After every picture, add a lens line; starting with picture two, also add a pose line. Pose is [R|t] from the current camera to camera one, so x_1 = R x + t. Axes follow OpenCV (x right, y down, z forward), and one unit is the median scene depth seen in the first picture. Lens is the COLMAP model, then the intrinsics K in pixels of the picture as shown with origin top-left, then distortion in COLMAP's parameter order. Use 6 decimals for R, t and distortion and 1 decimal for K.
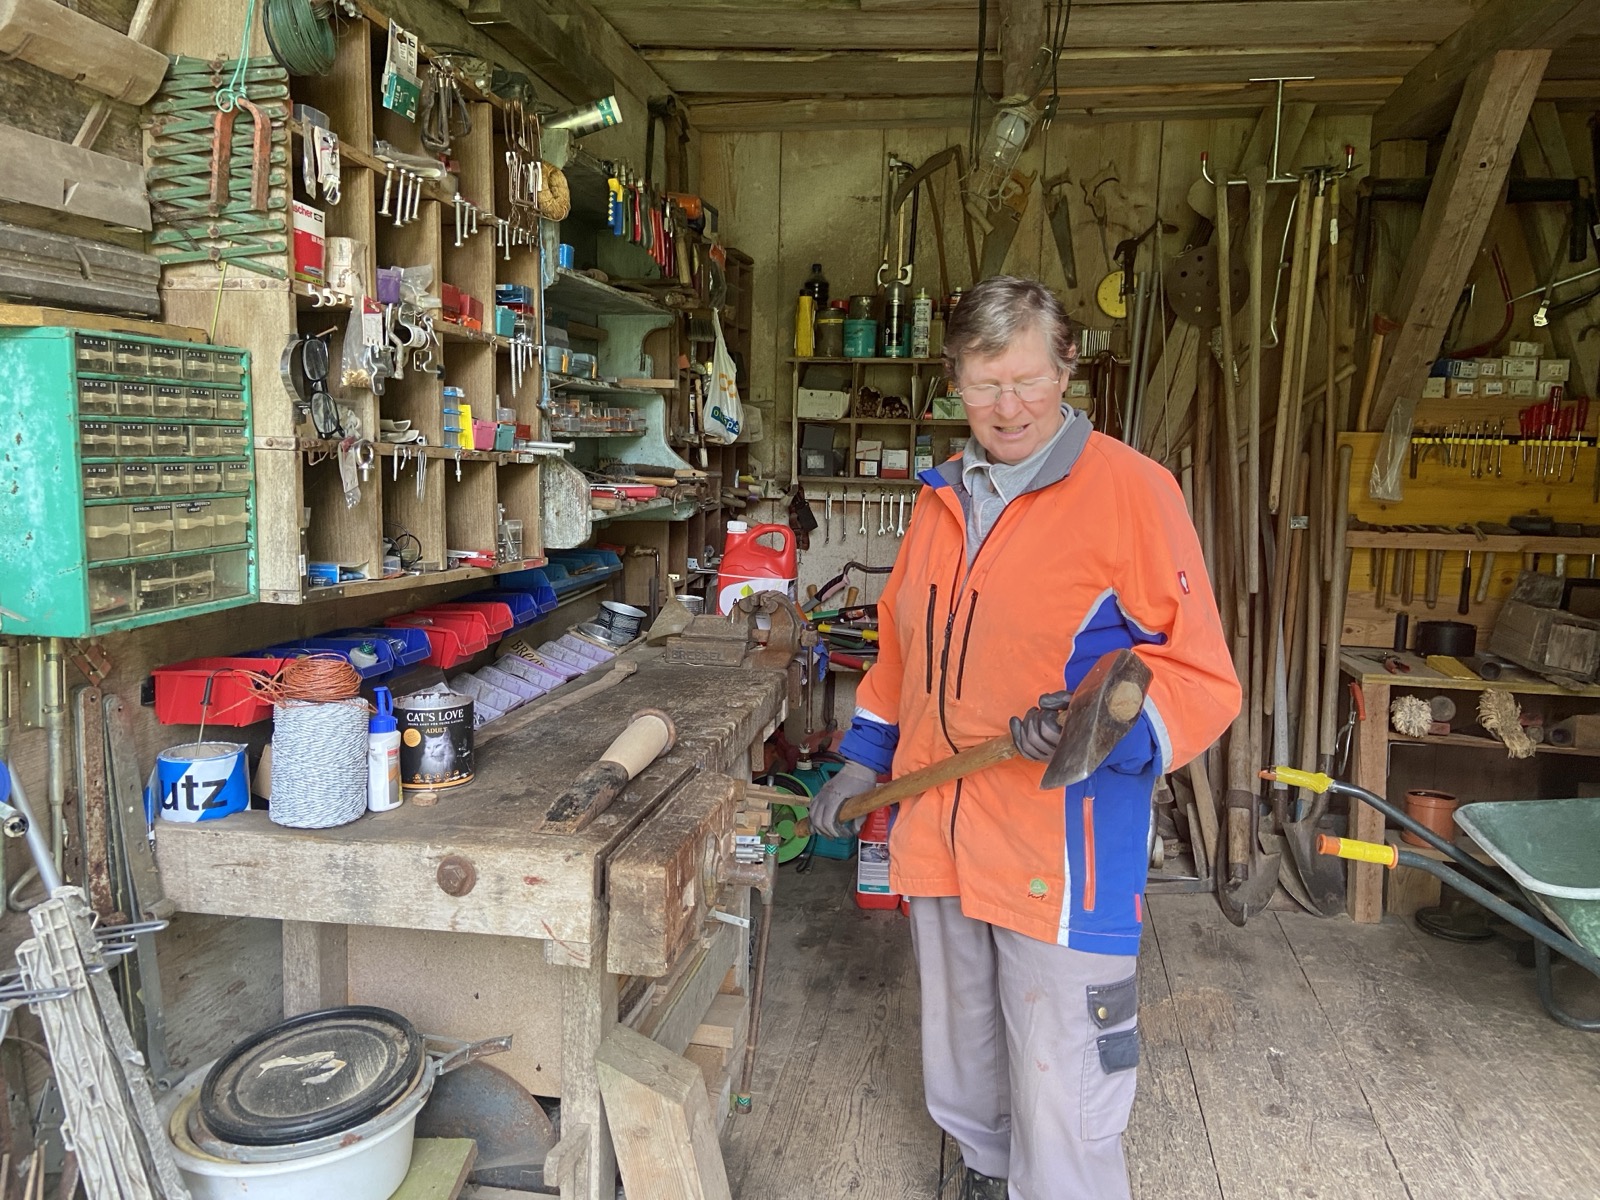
lens RADIAL K [[1254.5, 0, 800.0], [0, 1254.5, 600.0], [0, 0, 1]] dist [0.010396, -0.043520]
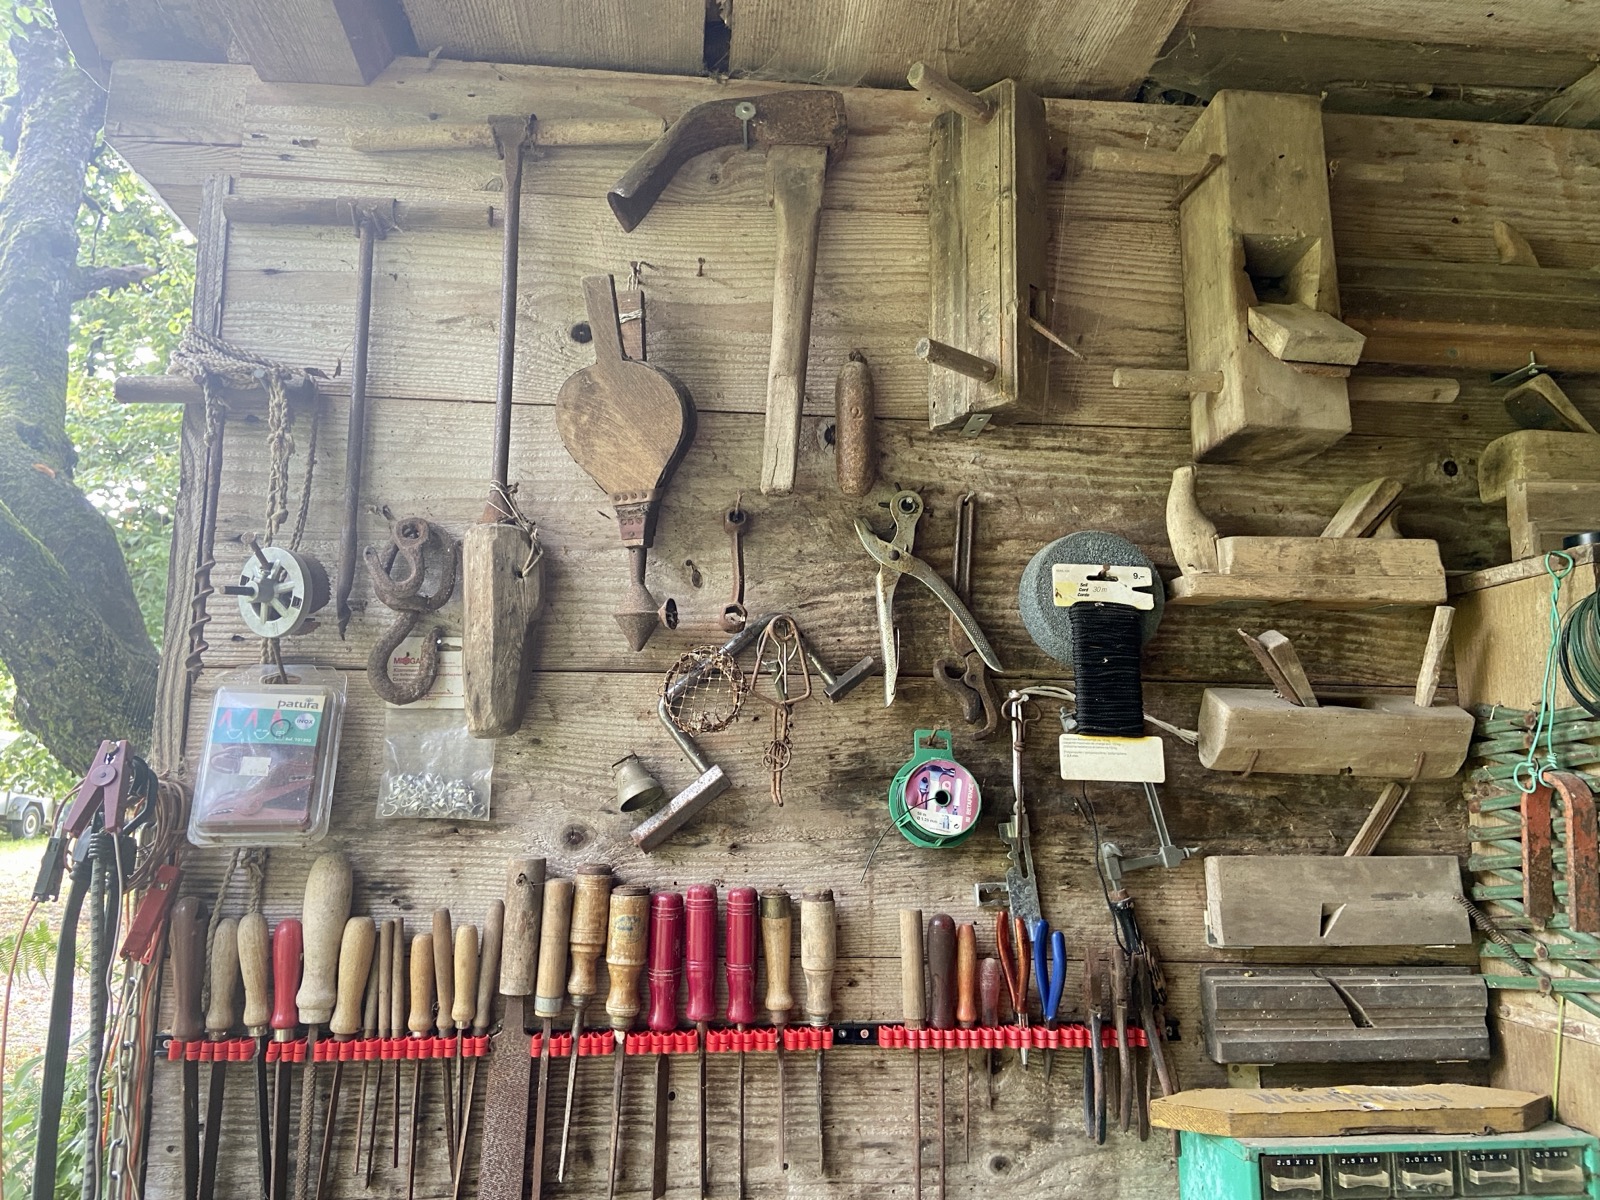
lens RADIAL K [[1254.5, 0, 800.0], [0, 1254.5, 600.0], [0, 0, 1]] dist [0.010396, -0.043520]
pose [[0.300905, -0.181001, -0.936320, 0.089334], [-0.119653, 0.966899, -0.225365, -0.281580], [0.946118, 0.179847, 0.269288, 0.400385]]
